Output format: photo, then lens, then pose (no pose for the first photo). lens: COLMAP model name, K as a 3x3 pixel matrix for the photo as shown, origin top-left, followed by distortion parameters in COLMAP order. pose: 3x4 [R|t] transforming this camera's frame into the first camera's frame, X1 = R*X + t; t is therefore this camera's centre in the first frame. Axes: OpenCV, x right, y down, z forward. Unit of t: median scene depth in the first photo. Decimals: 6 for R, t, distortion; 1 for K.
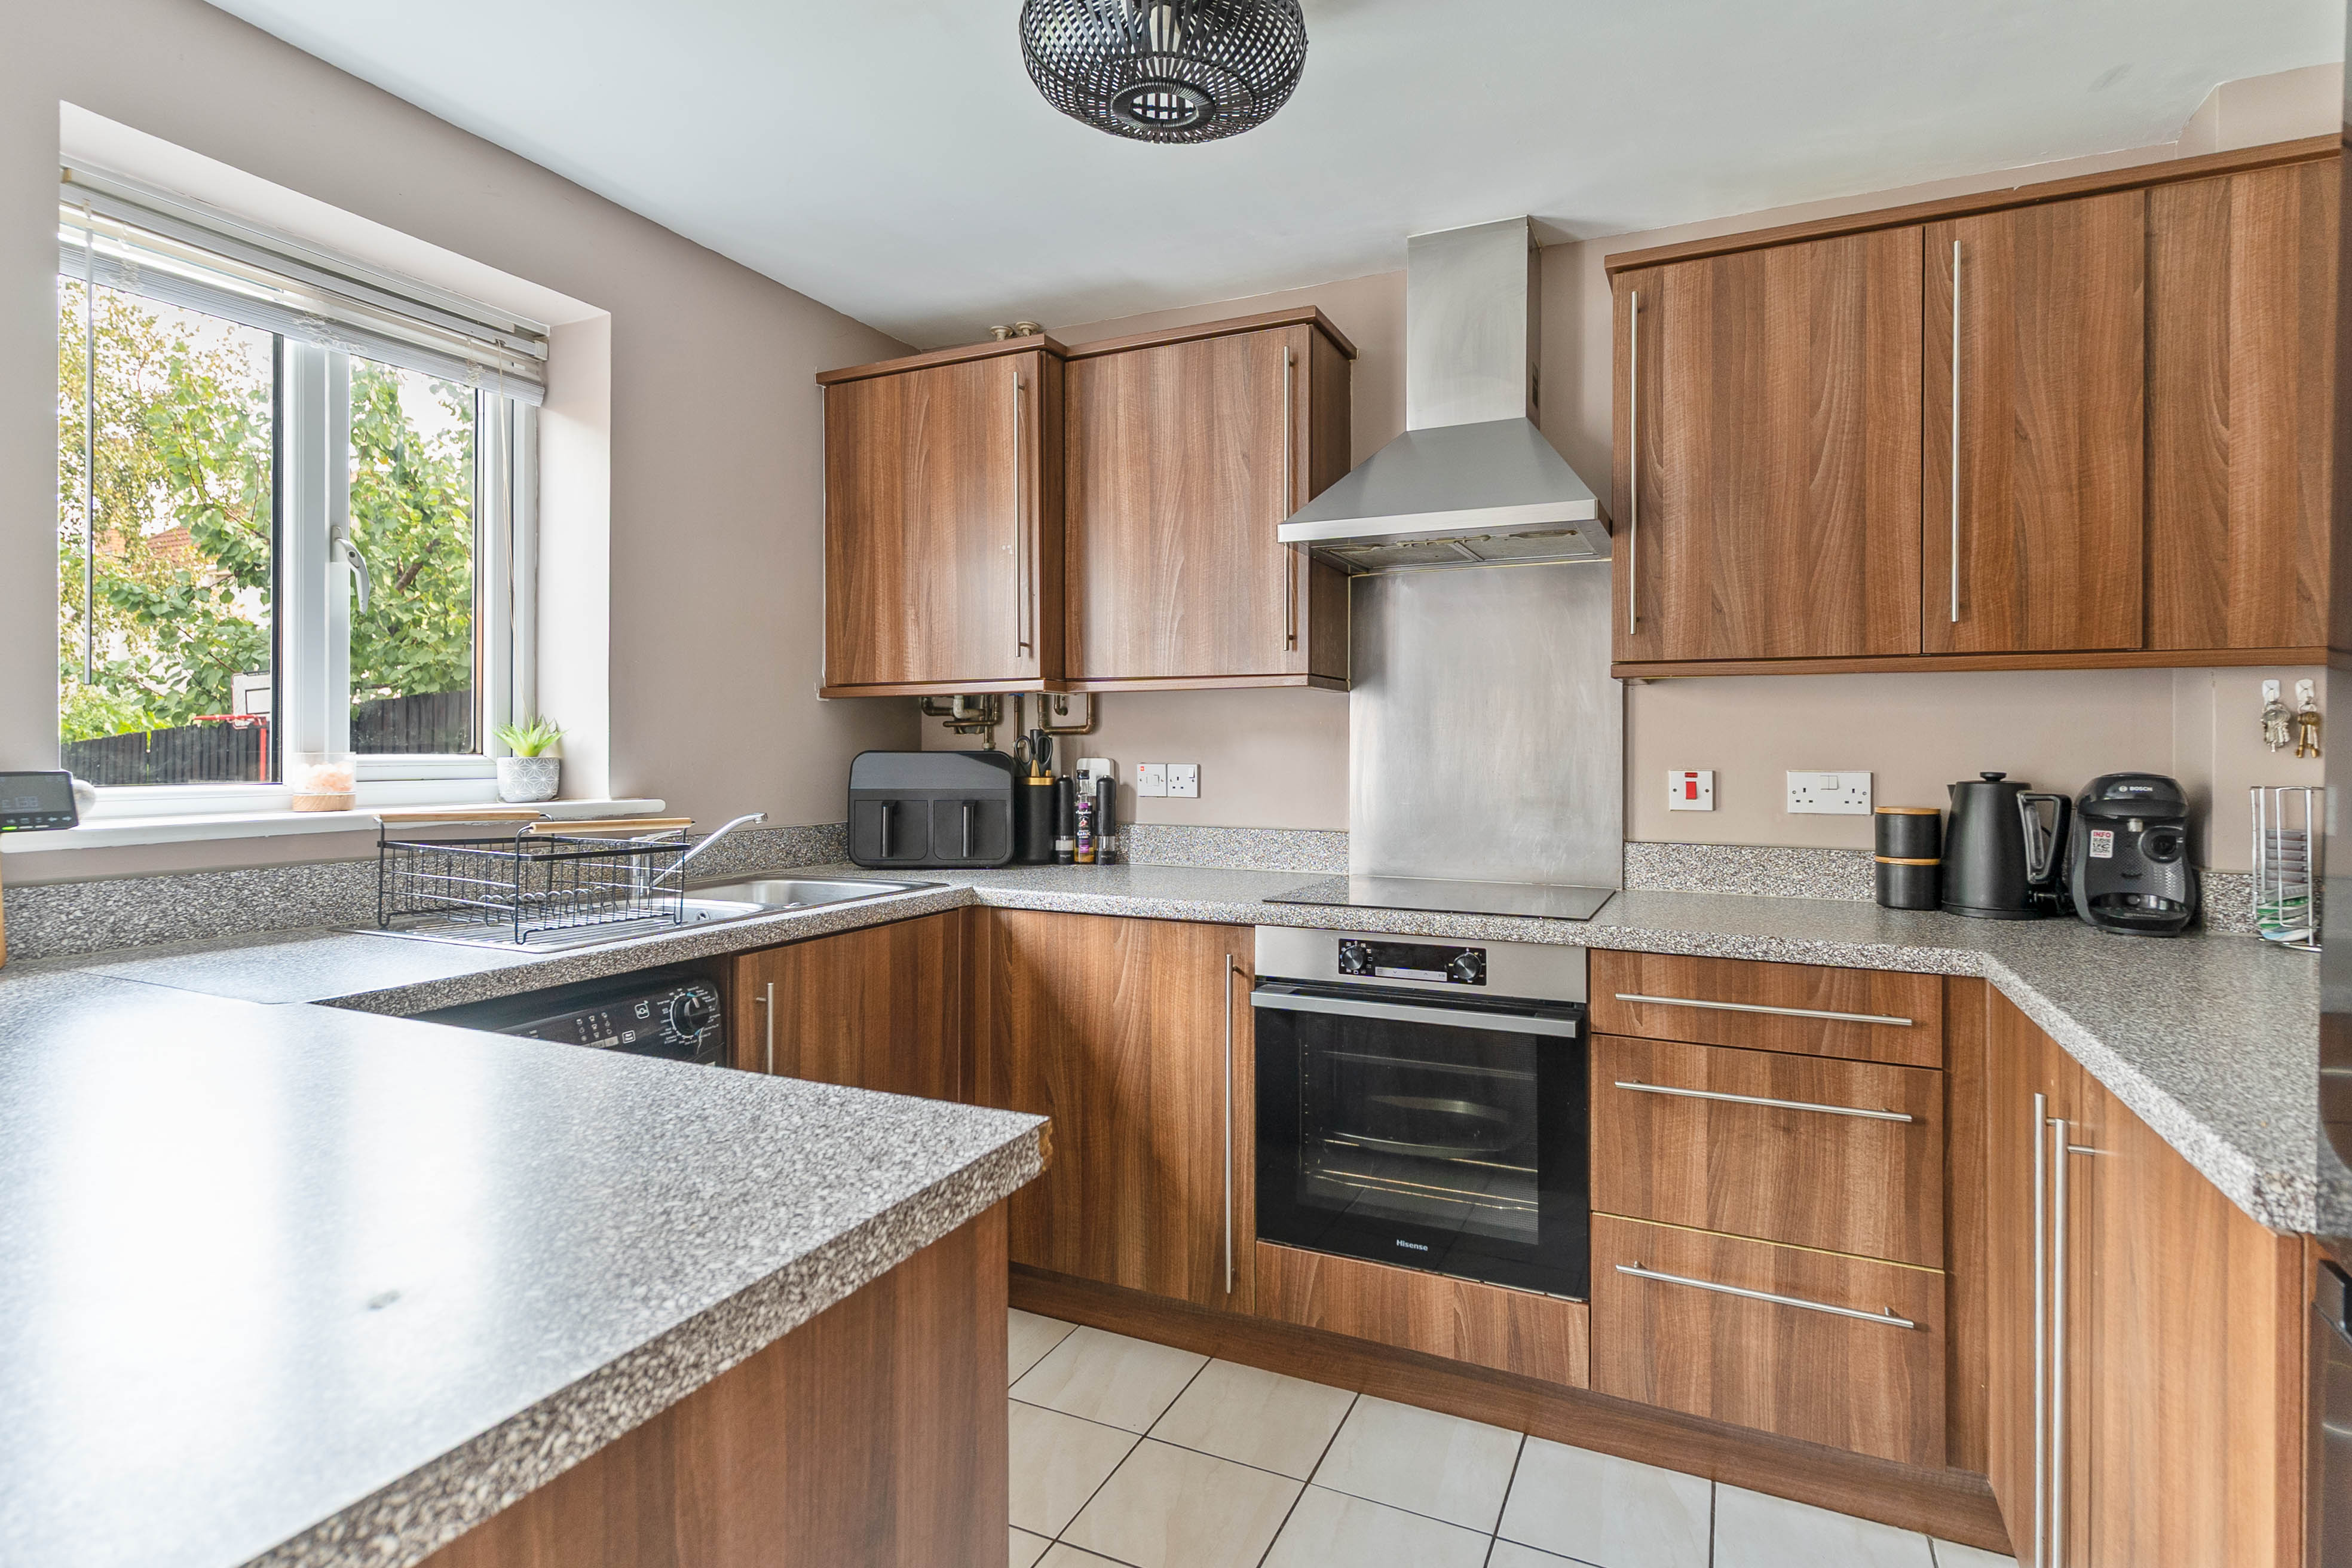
lens RADIAL K [[1183.0, 0, 1221.1], [0, 1183.0, 756.7], [0, 0, 1]] dist [0.006065, -0.001810]
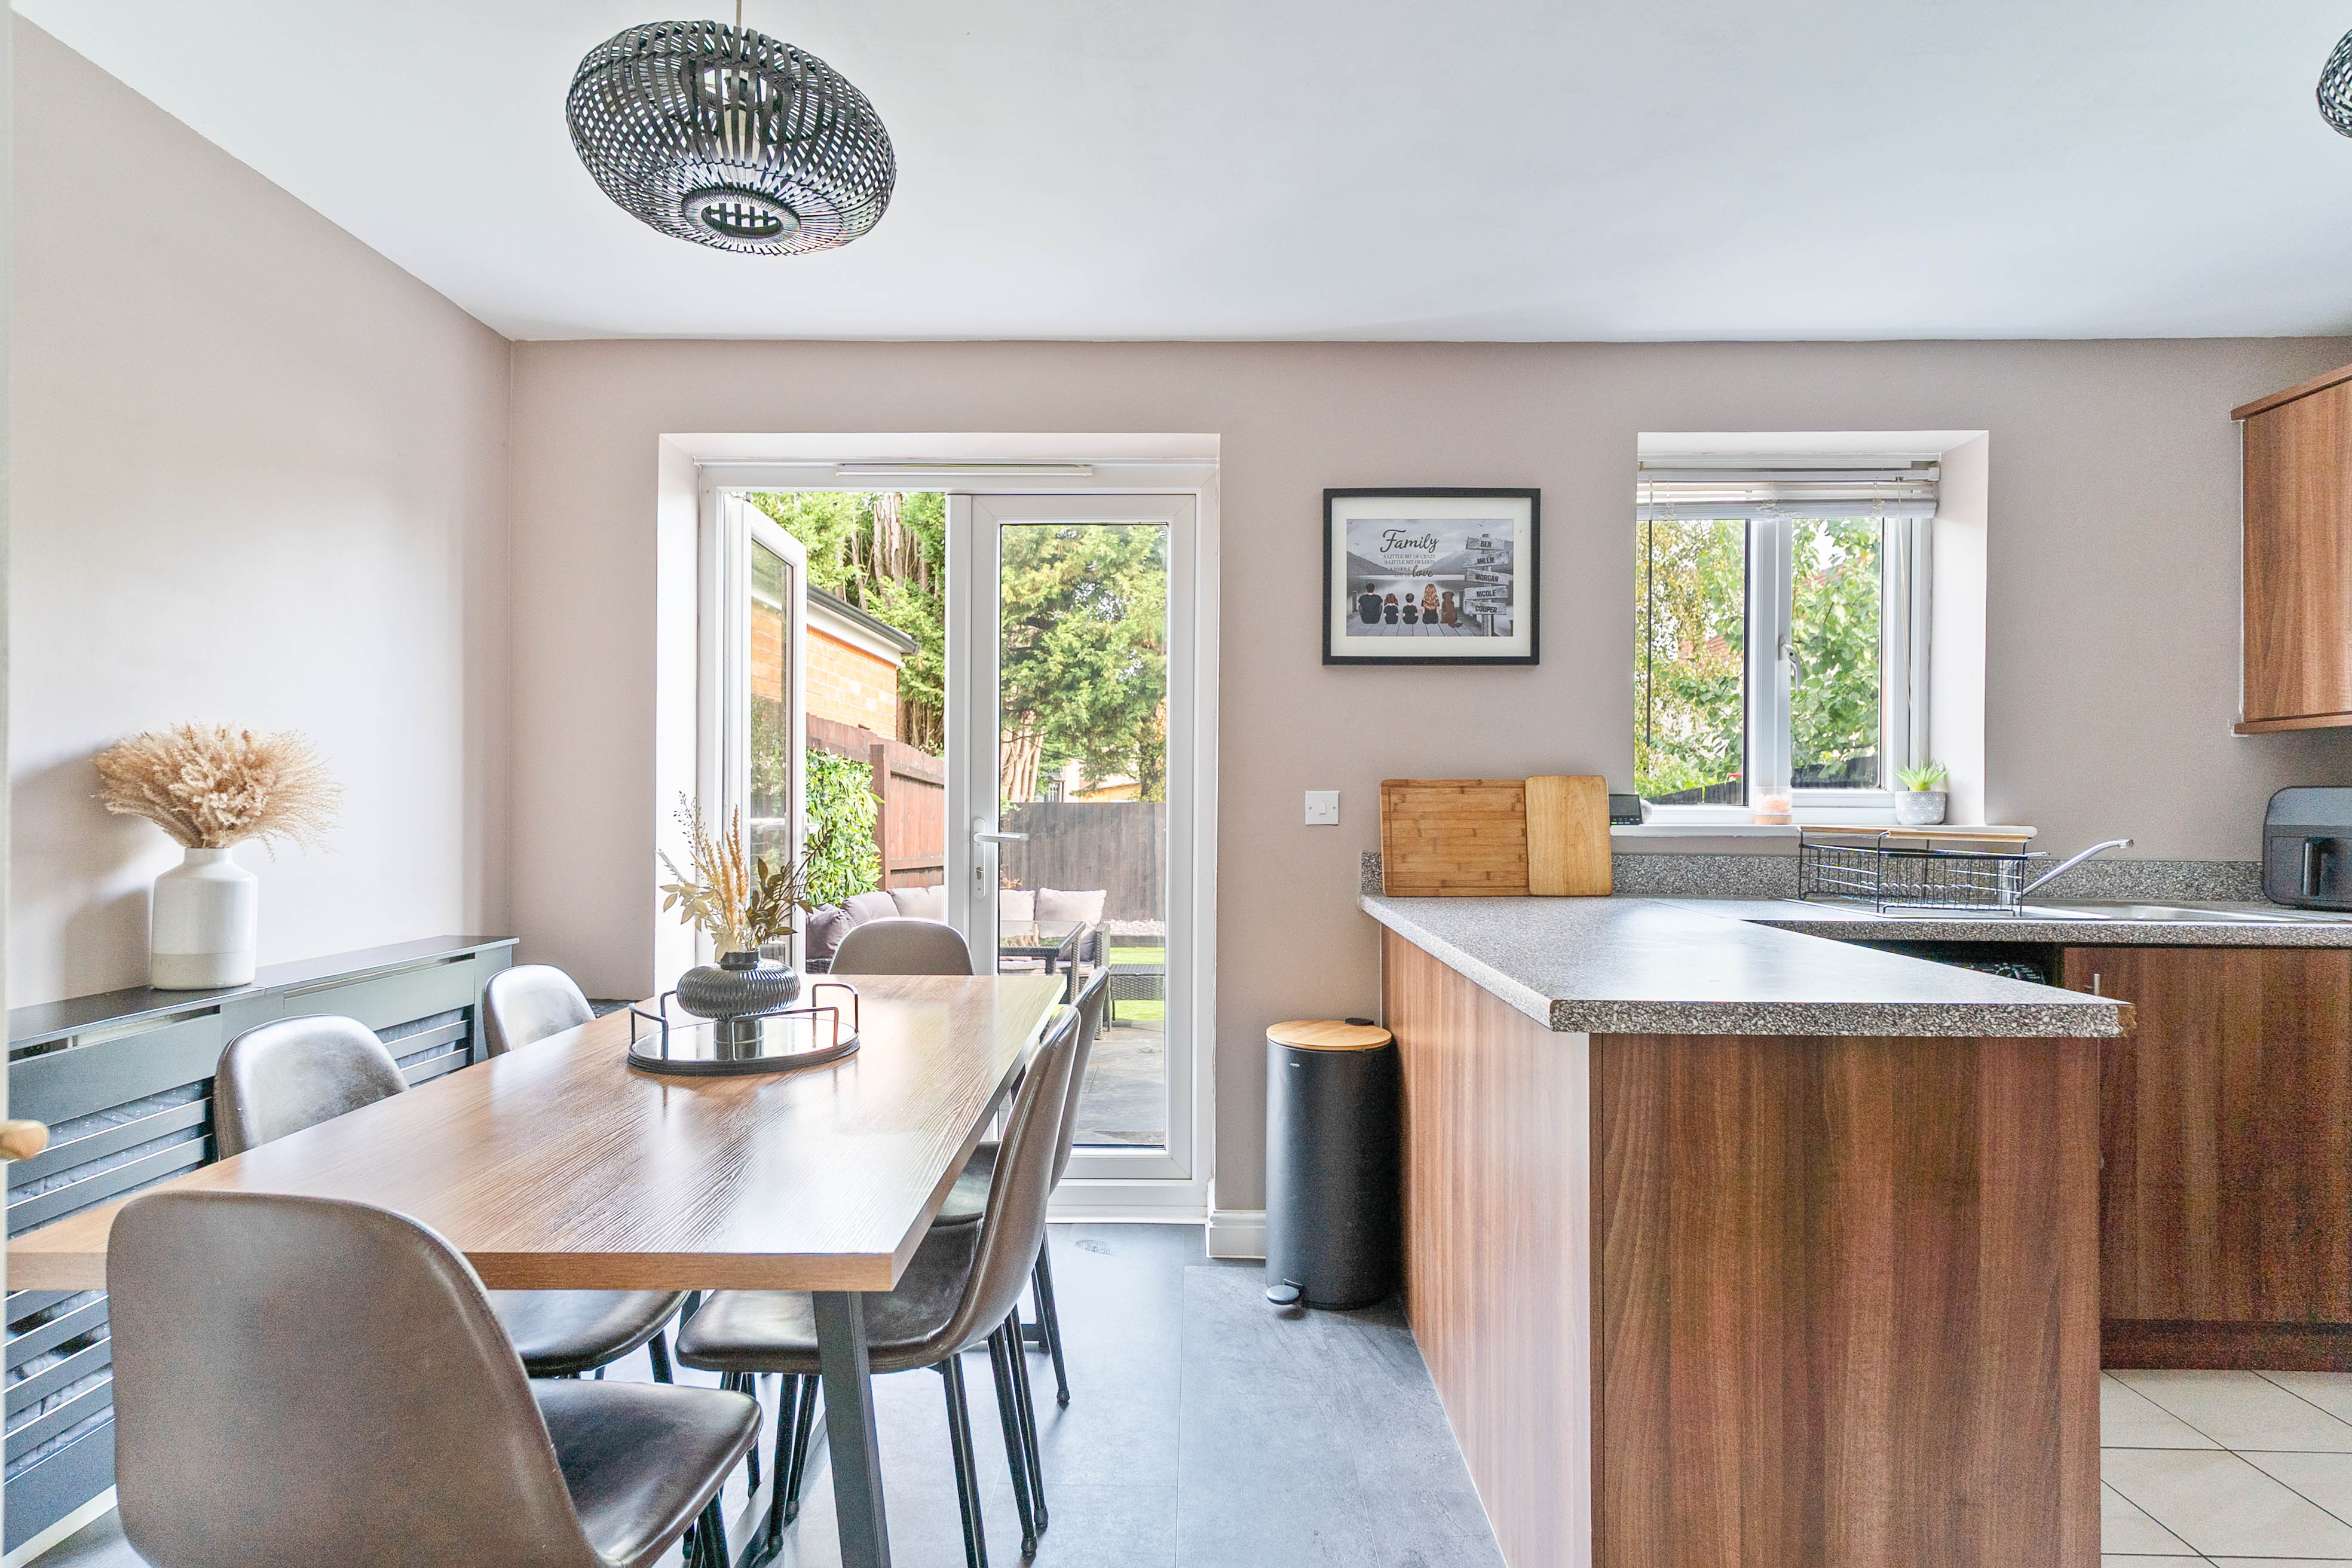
lens RADIAL K [[1183.0, 0, 1115.1], [0, 1183.0, 790.2], [0, 0, 1]] dist [0.006065, -0.001810]
pose [[0.359056, -0.007988, -0.933282, 0.345116], [-0.014282, 0.999799, -0.014052, 0.033507], [0.933207, 0.018374, 0.358870, -0.318179]]
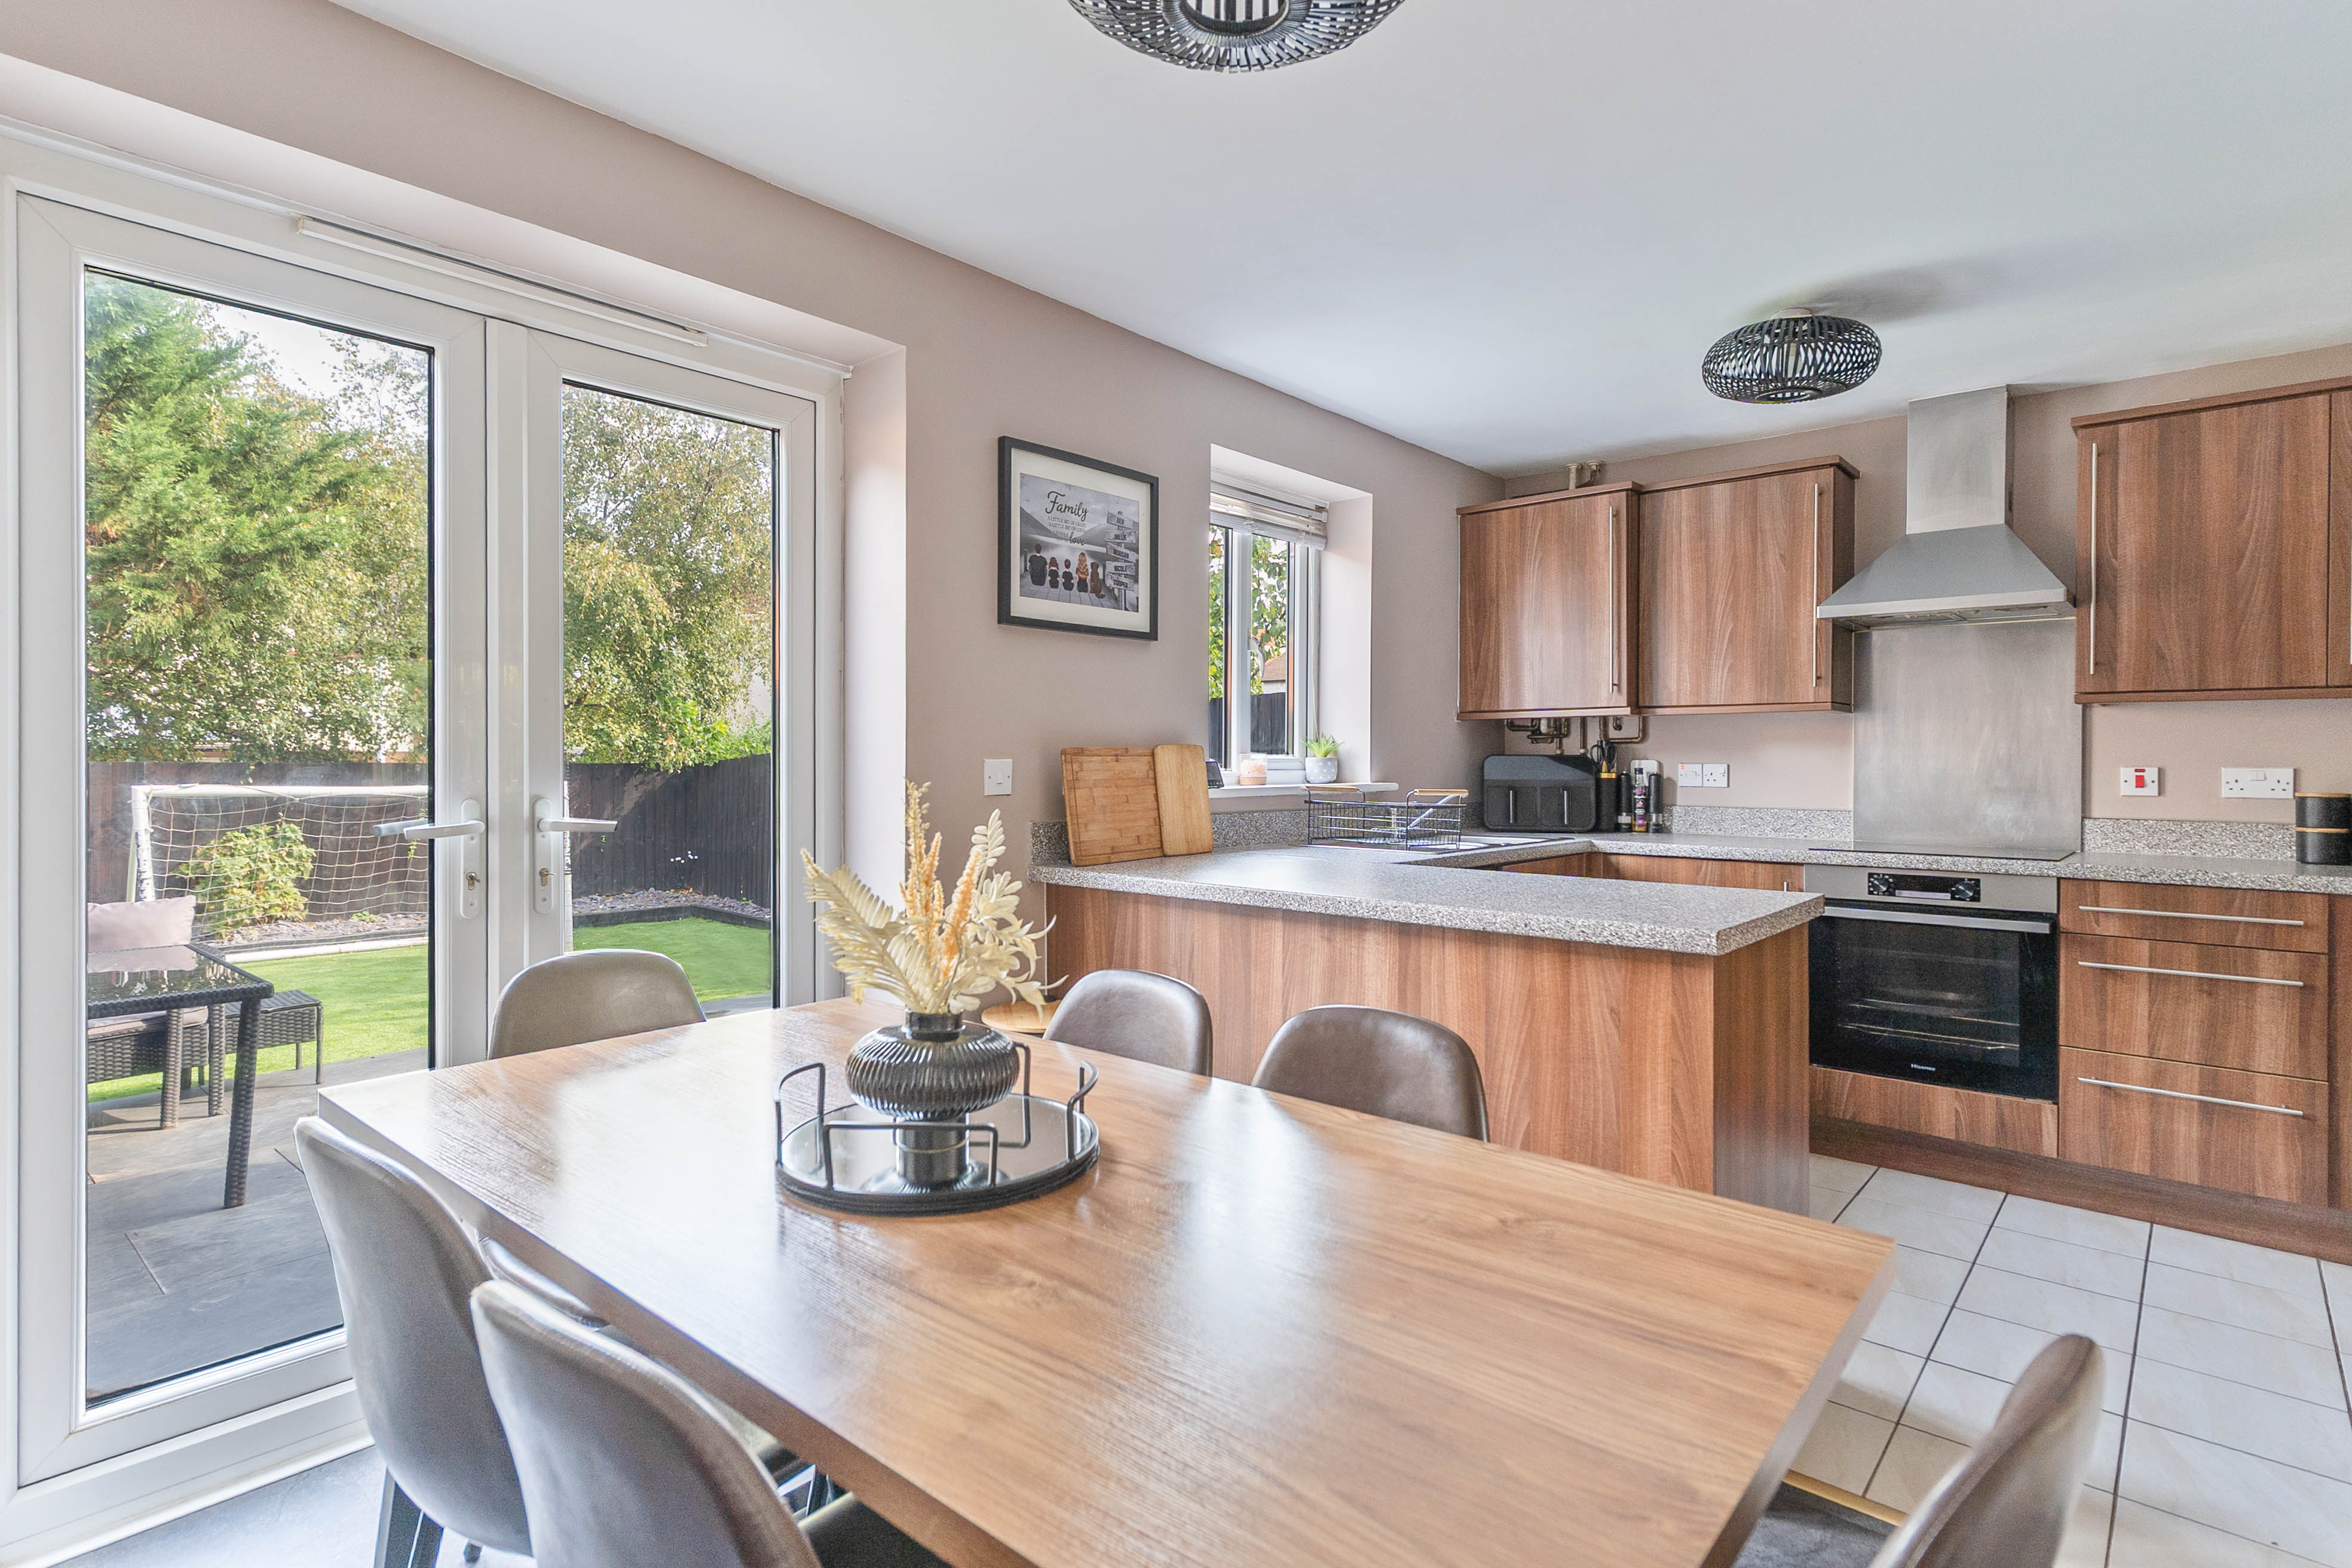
lens RADIAL K [[1183.0, 0, 1182.2], [0, 1183.0, 773.0], [0, 0, 1]] dist [0.006065, -0.001810]
pose [[0.952225, 0.004729, -0.305361, -0.286879], [-0.004070, 0.999988, 0.002796, 0.021217], [0.305370, -0.001420, 0.952233, -0.772660]]
